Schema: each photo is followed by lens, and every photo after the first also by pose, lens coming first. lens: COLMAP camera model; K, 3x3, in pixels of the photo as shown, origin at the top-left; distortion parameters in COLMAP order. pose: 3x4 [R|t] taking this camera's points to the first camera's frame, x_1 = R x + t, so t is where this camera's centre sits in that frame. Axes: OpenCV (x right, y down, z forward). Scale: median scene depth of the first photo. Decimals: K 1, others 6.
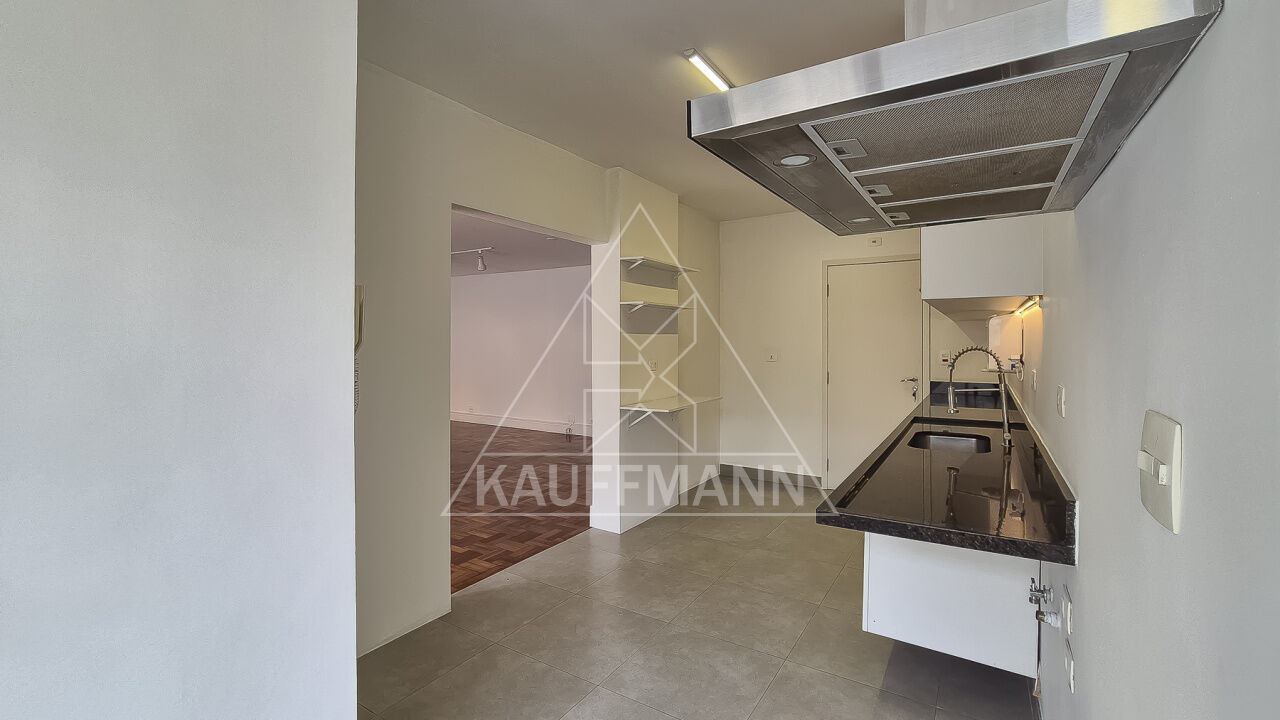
lens RADIAL K [[550.4, 0, 657.3], [0, 550.4, 346.9], [0, 0, 1]] dist [-0.004714, -0.000207]
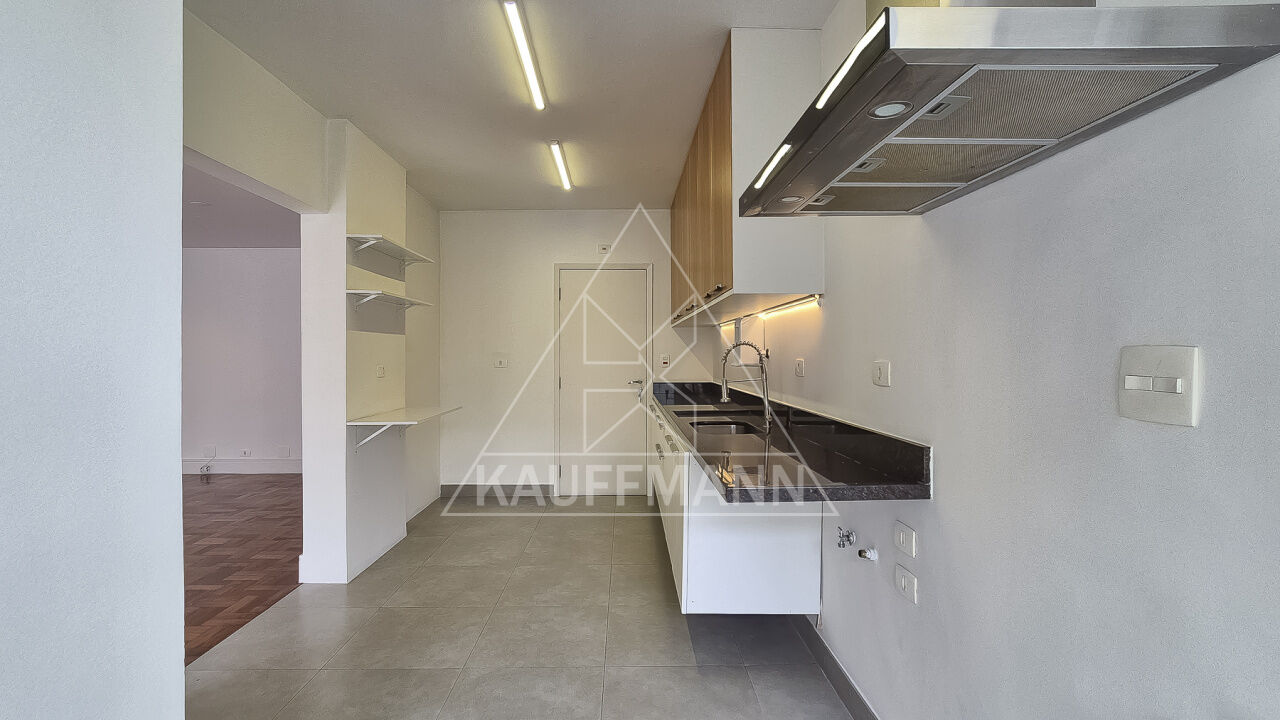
lens RADIAL K [[565.0, 0, 640.0], [0, 565.0, 360.0], [0, 0, 1]] dist [-0.002476, -0.000031]
pose [[0.839123, -0.005341, 0.543915, -0.155874], [0.008748, 0.999955, -0.003676, 0.025879], [-0.543871, 0.007843, 0.839132, 0.088633]]
